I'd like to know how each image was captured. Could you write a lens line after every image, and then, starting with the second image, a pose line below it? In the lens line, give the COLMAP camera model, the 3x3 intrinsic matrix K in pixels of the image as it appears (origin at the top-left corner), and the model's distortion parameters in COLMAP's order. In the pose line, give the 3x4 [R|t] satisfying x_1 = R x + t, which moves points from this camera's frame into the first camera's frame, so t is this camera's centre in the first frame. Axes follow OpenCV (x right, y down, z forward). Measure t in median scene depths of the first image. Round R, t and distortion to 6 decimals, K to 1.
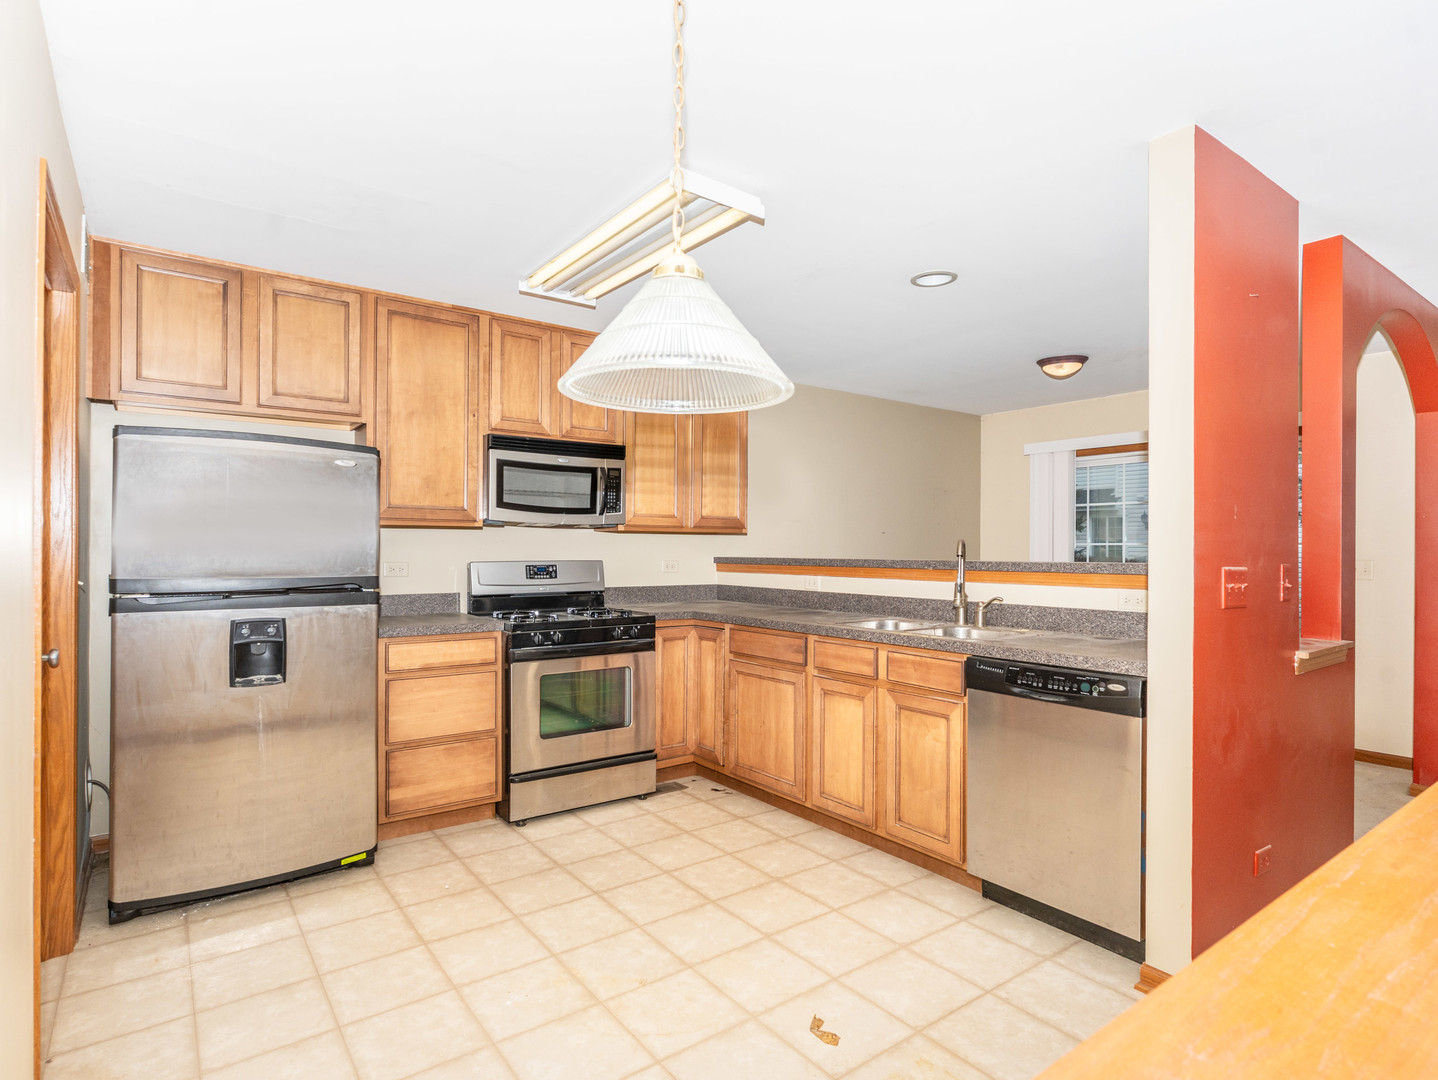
lens RADIAL K [[779.2, 0, 715.8], [0, 779.2, 550.0], [0, 0, 1]] dist [0.004219, -0.001127]
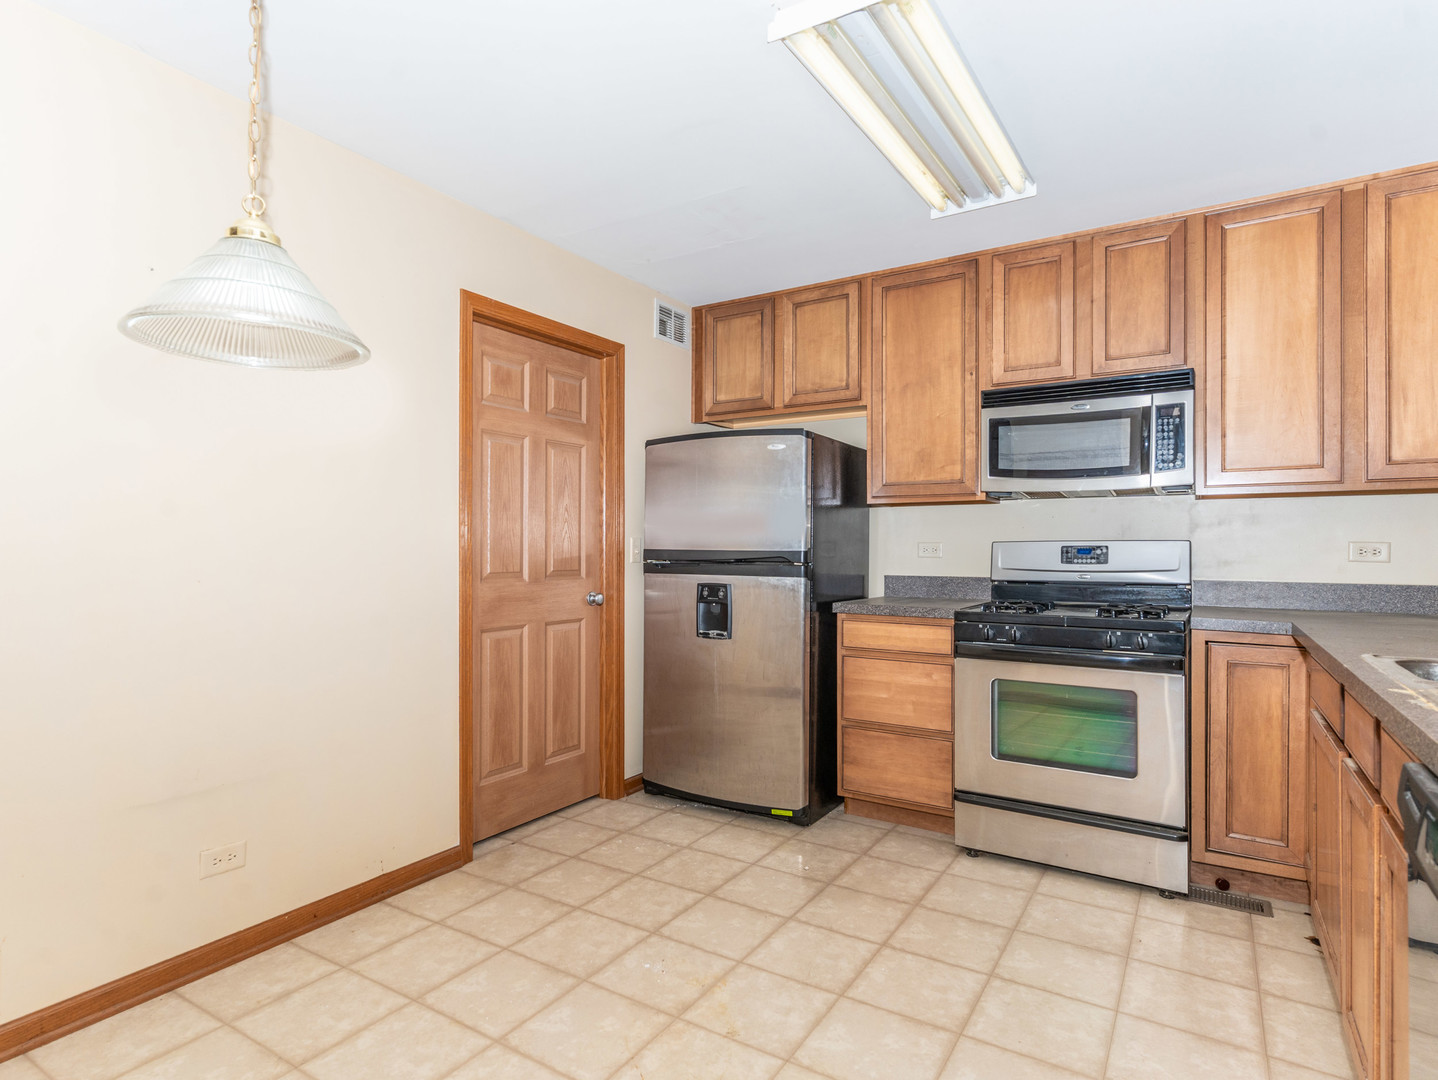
lens RADIAL K [[779.2, 0, 707.3], [0, 779.2, 543.4], [0, 0, 1]] dist [0.004219, -0.001127]
pose [[0.351737, -0.009693, -0.936049, 0.446470], [-0.002549, 0.999933, -0.011313, 0.032075], [0.936096, 0.006365, 0.351688, 0.456733]]
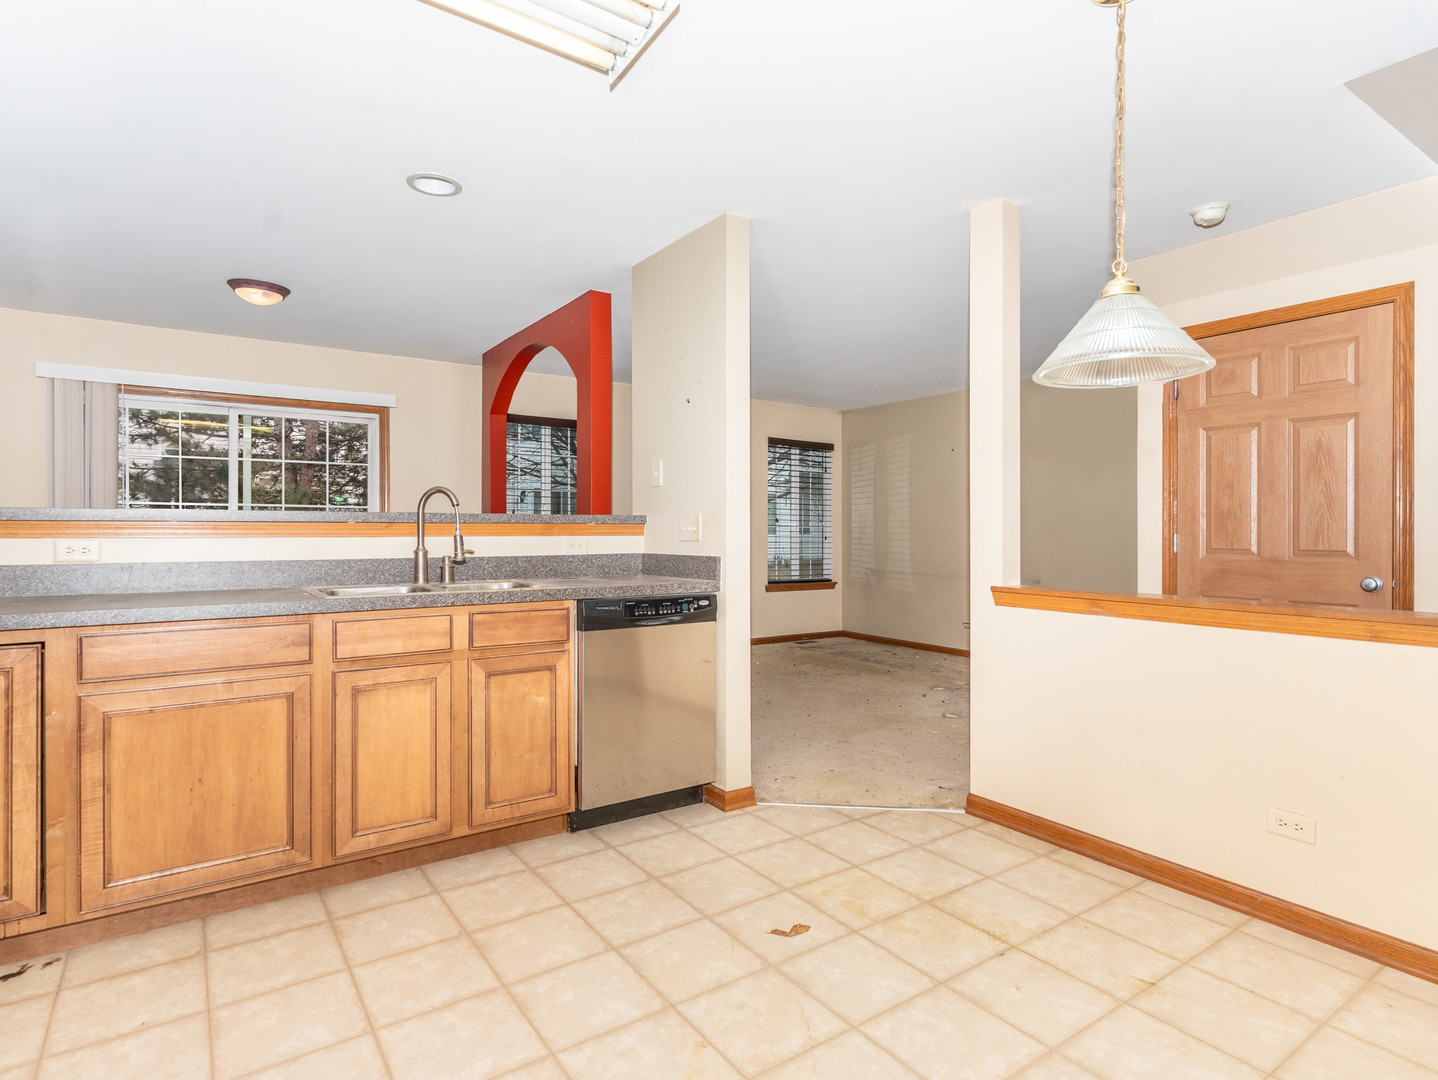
lens RADIAL K [[779.2, 0, 721.1], [0, 779.2, 528.8], [0, 0, 1]] dist [0.004219, -0.001127]
pose [[0.017590, -0.000631, 0.999845, -0.571077], [0.001087, 0.999999, 0.000612, 0.032527], [-0.999845, 0.001077, 0.017590, 0.645407]]
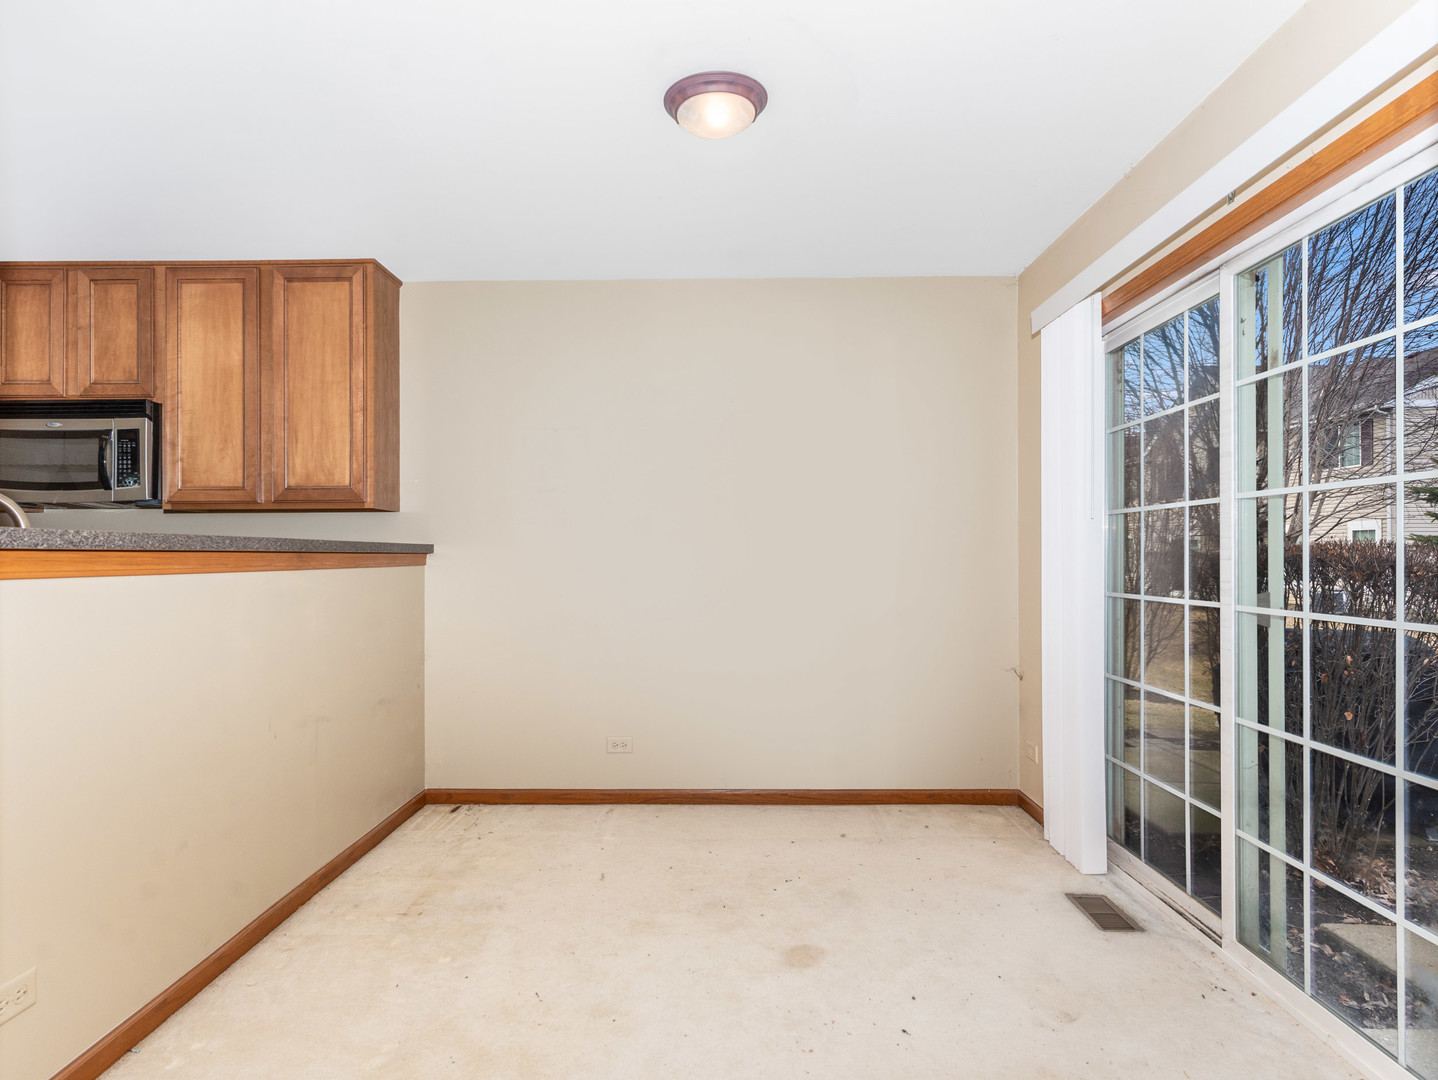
lens RADIAL K [[755.2, 0, 721.9], [0, 755.2, 539.6], [0, 0, 1]] dist [0.006572, 0.001471]
pose [[0.778996, -0.003557, -0.627019, 0.985671], [0.006335, 0.999978, 0.002197, 0.008876], [0.626997, -0.005684, 0.779001, 0.951410]]
